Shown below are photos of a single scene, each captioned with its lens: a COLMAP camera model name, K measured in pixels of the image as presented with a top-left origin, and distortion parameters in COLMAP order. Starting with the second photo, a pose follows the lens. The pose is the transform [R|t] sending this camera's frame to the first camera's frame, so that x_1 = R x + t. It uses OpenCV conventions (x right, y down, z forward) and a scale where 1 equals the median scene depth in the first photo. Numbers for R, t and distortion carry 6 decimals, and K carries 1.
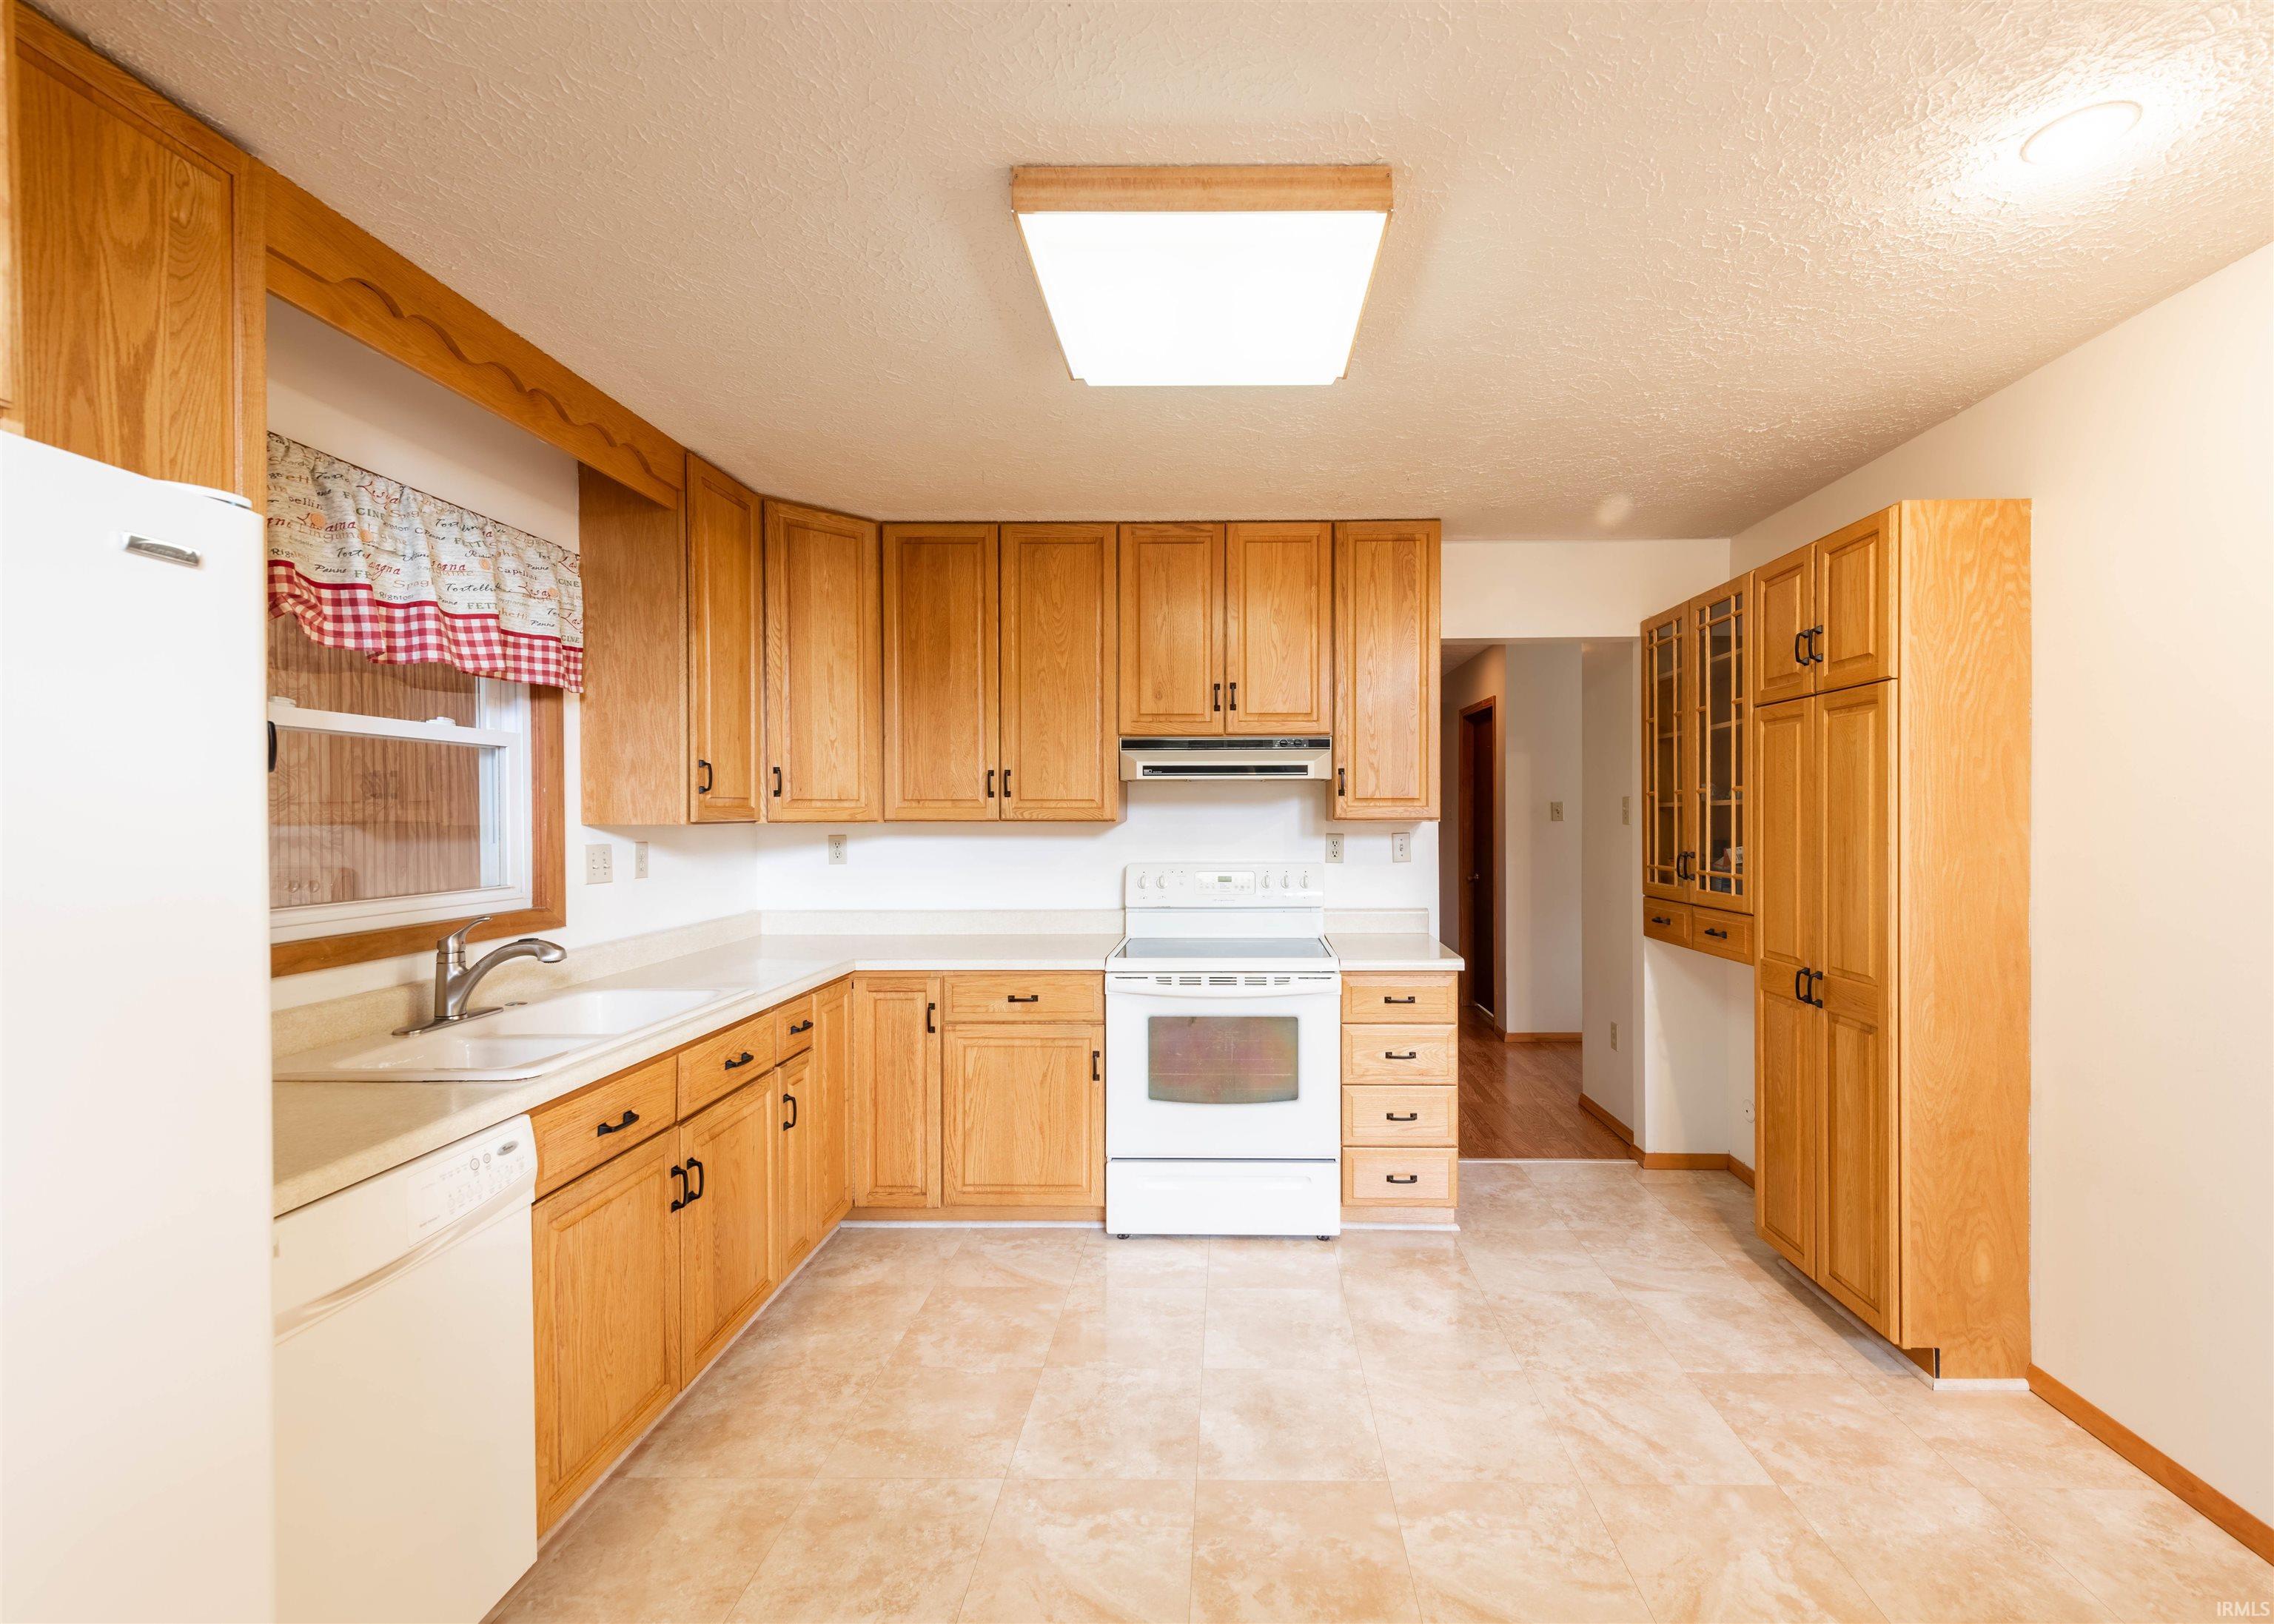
lens RADIAL K [[946.2, 0, 1217.7], [0, 946.2, 817.4], [0, 0, 1]] dist [0.023433, -0.007528]
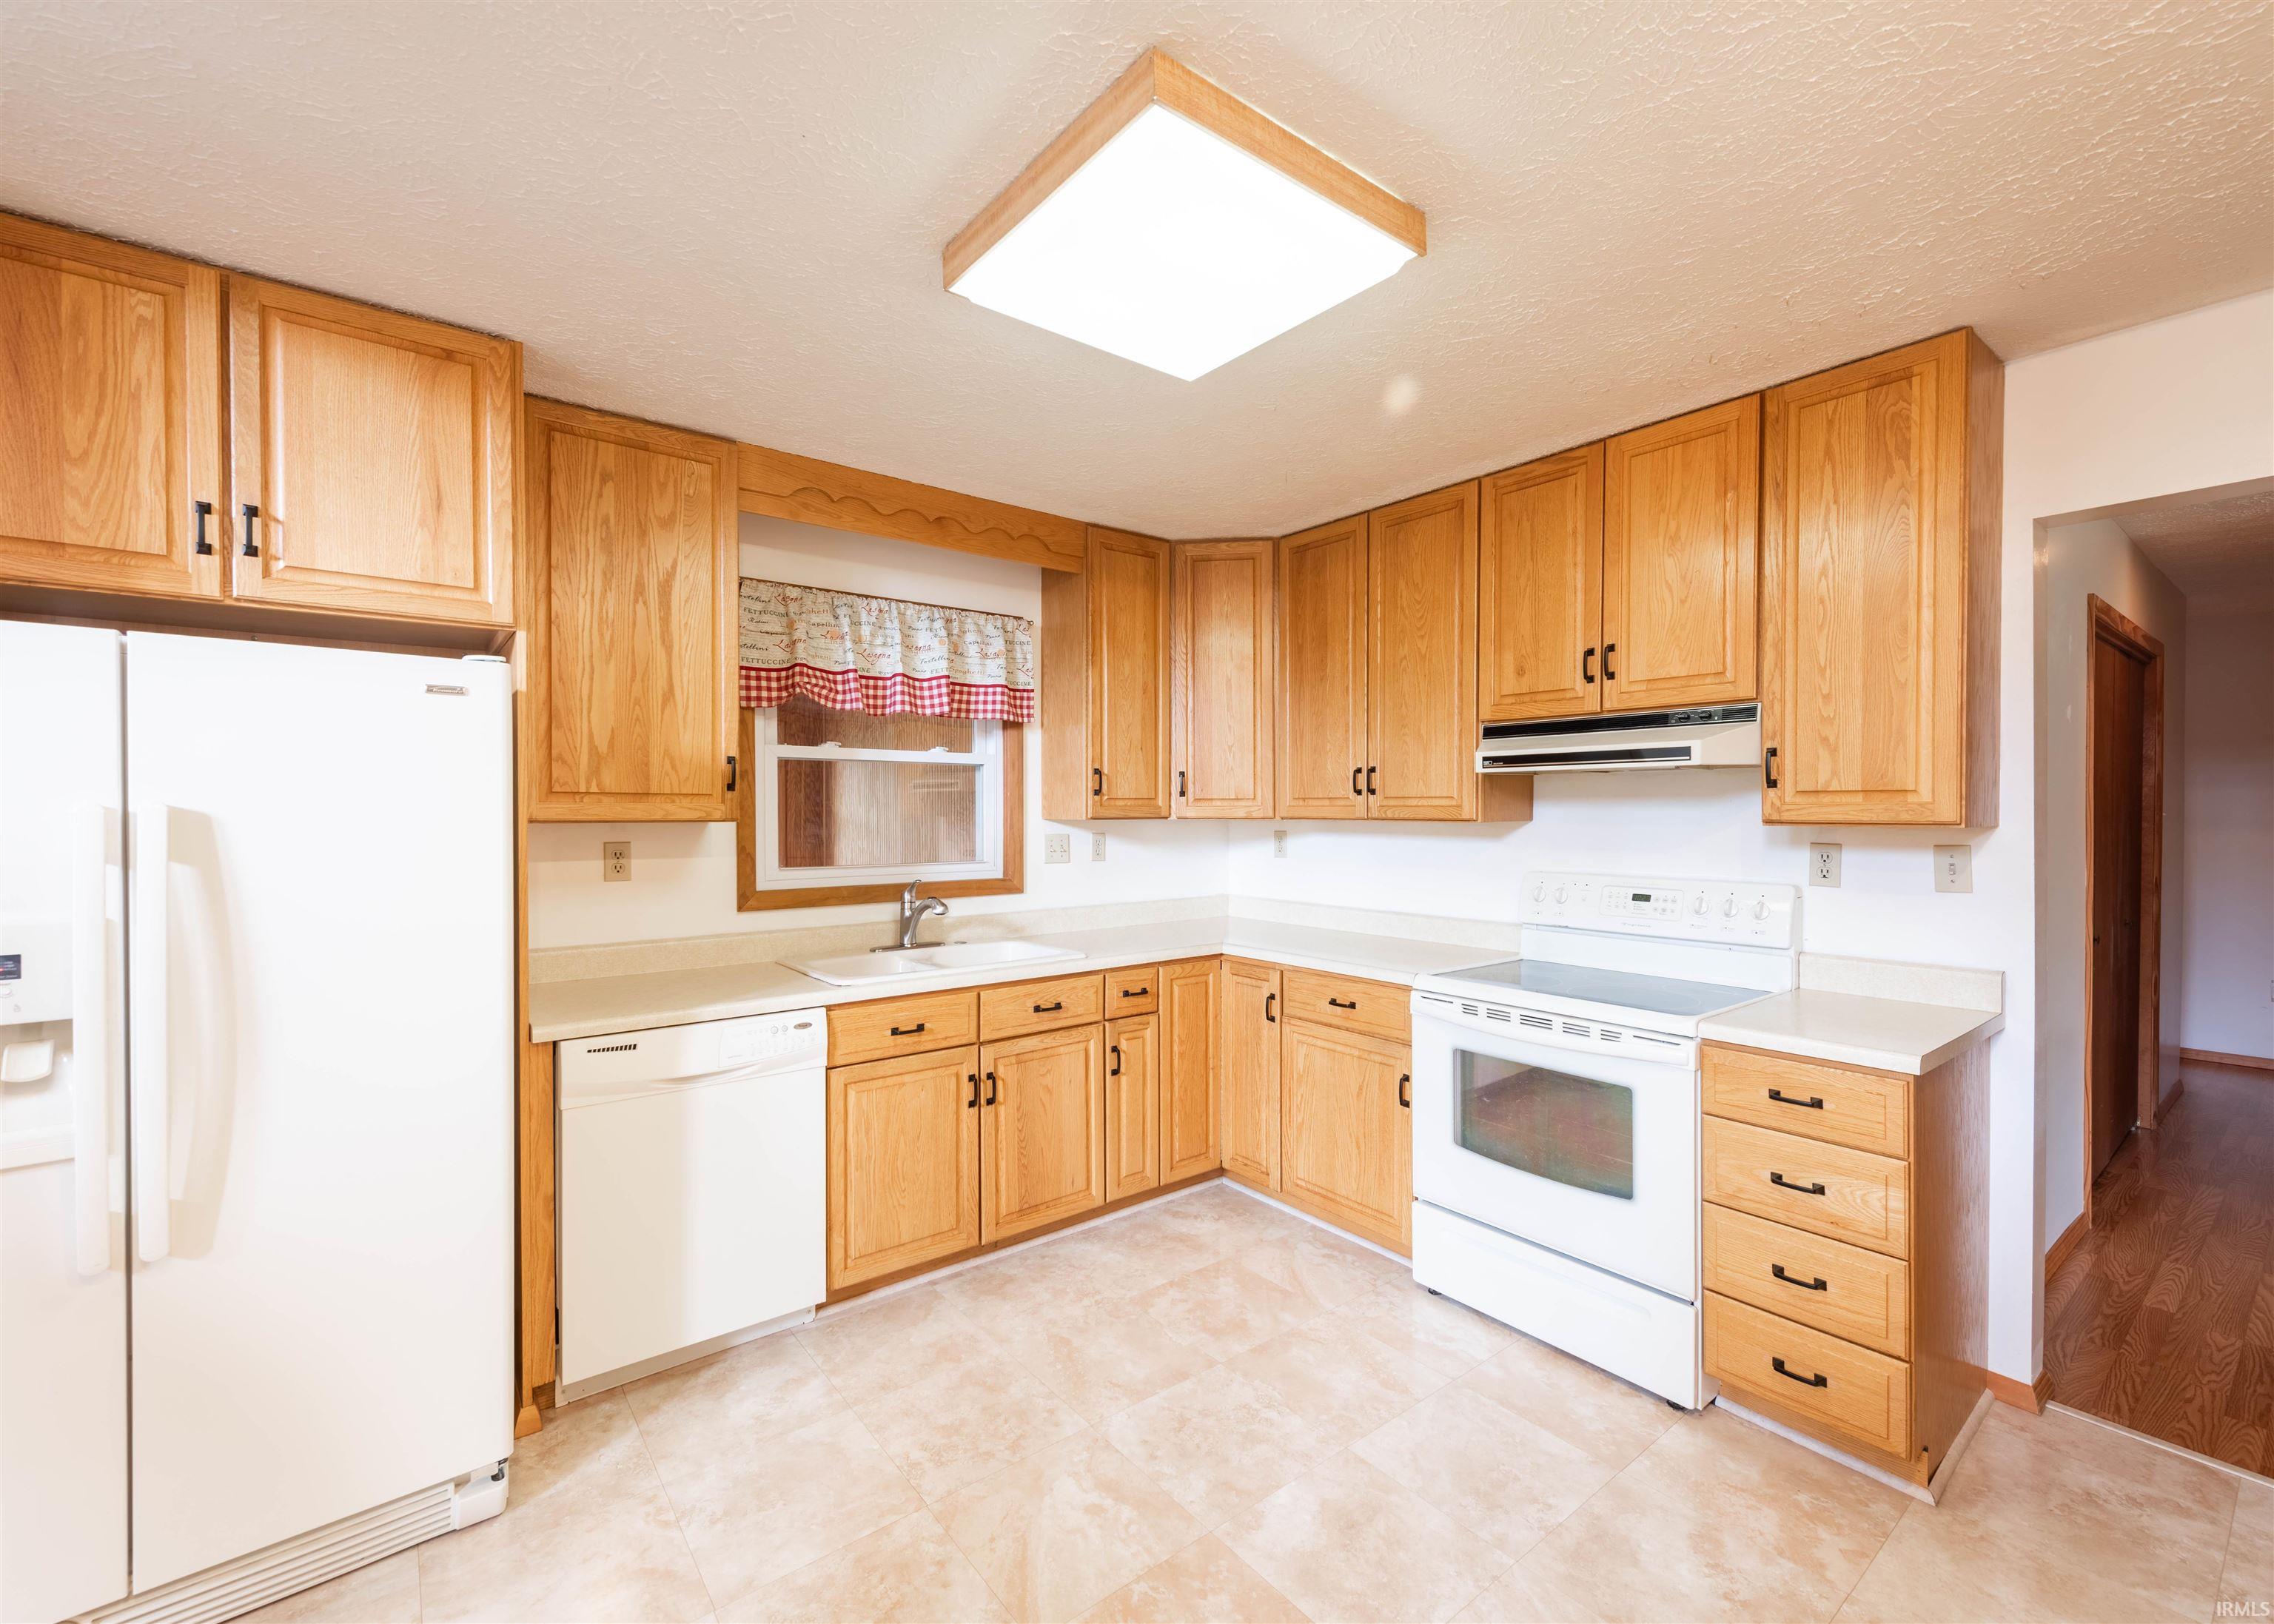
lens RADIAL K [[955.2, 0, 1150.5], [0, 955.2, 815.5], [0, 0, 1]] dist [0.022853, -0.007431]
pose [[0.632025, 0.007355, -0.774913, 0.428321], [-0.005386, 0.999972, 0.005099, -0.004599], [0.774930, 0.000951, 0.632047, 0.233345]]
